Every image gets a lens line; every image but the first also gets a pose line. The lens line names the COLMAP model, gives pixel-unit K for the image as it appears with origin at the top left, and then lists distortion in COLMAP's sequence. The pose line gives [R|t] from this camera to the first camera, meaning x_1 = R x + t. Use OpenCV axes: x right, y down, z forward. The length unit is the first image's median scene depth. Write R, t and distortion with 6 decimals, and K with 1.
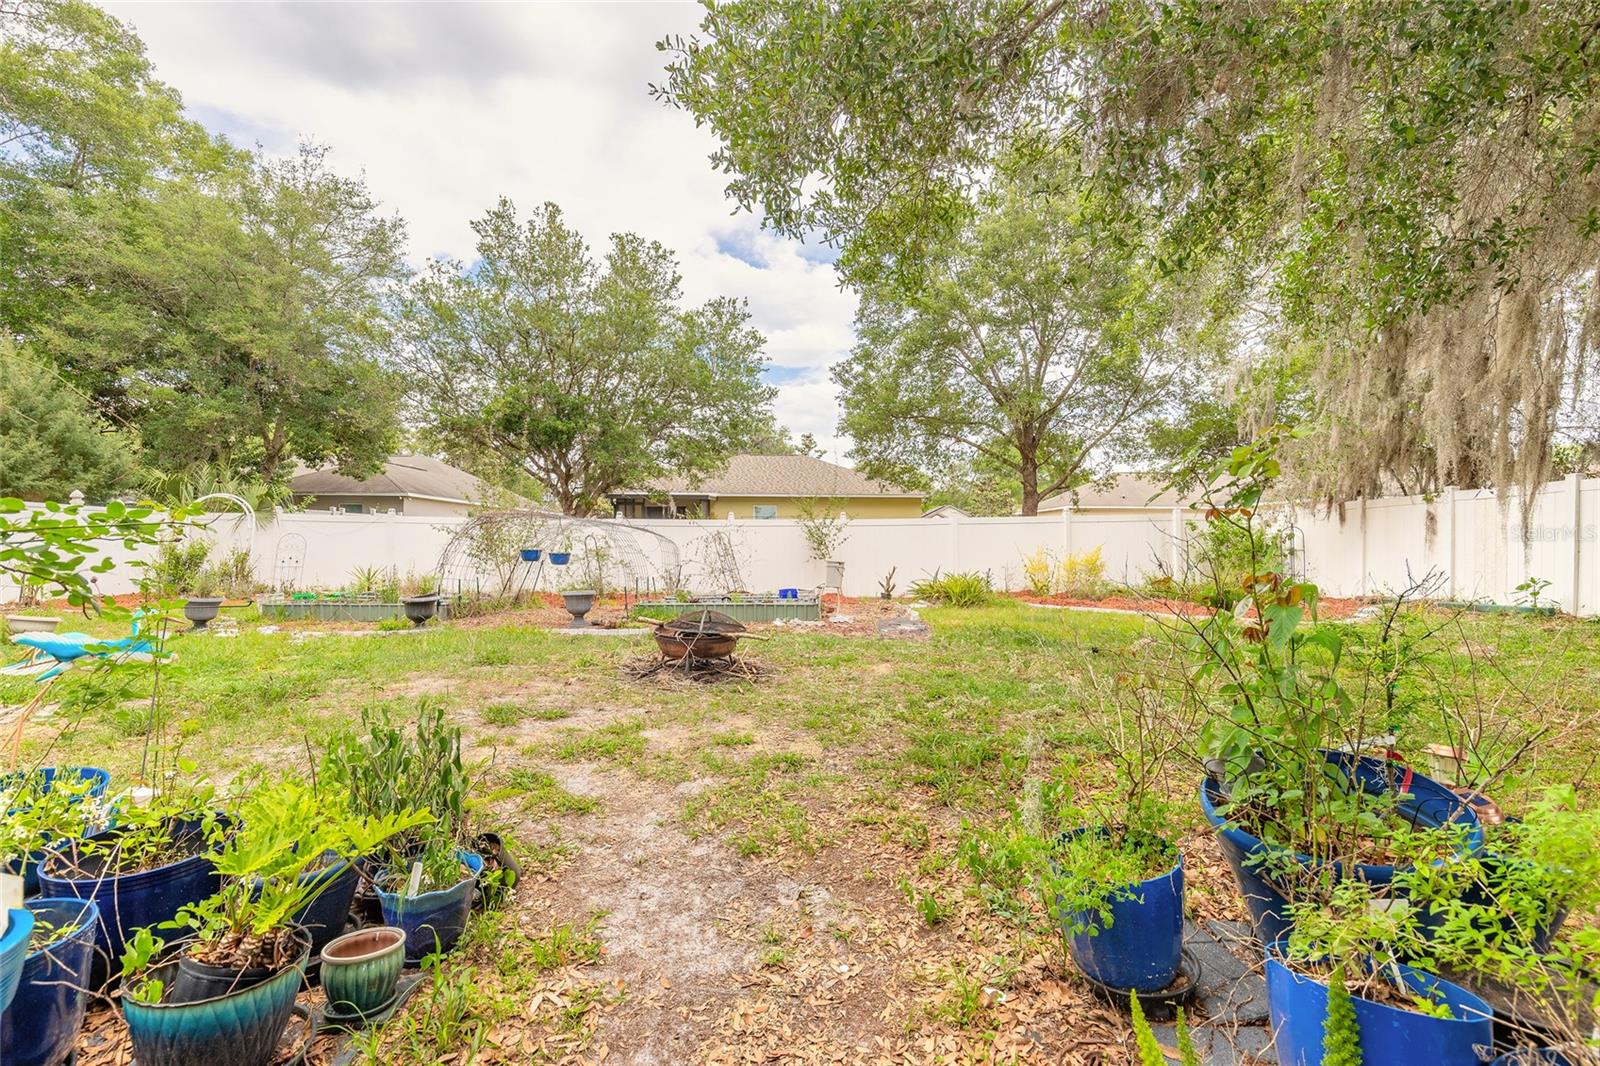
lens RADIAL K [[719.4, 0, 799.9], [0, 719.4, 535.1], [0, 0, 1]] dist [0.008487, -0.001671]
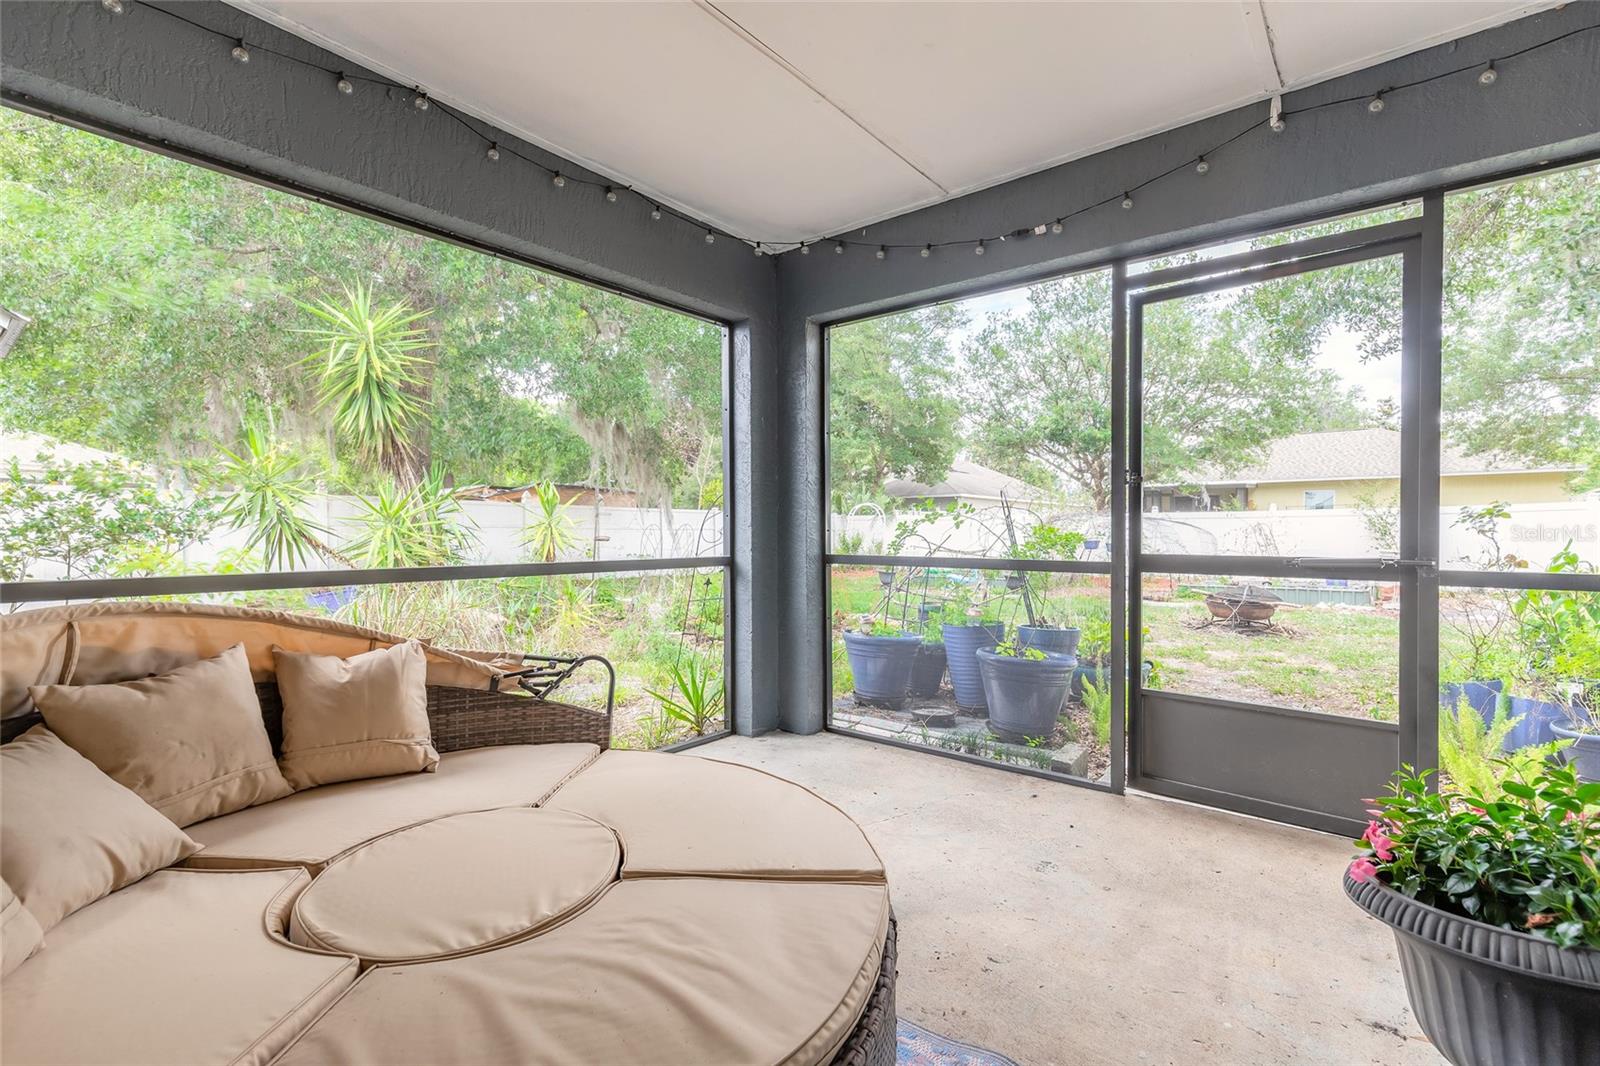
lens RADIAL K [[719.4, 0, 802.7], [0, 719.4, 541.1], [0, 0, 1]] dist [0.008487, -0.001671]
pose [[0.779967, -0.001455, -0.625819, 0.021380], [0.015935, 0.999719, 0.017536, -0.005581], [0.625618, -0.023650, 0.779771, -0.188250]]
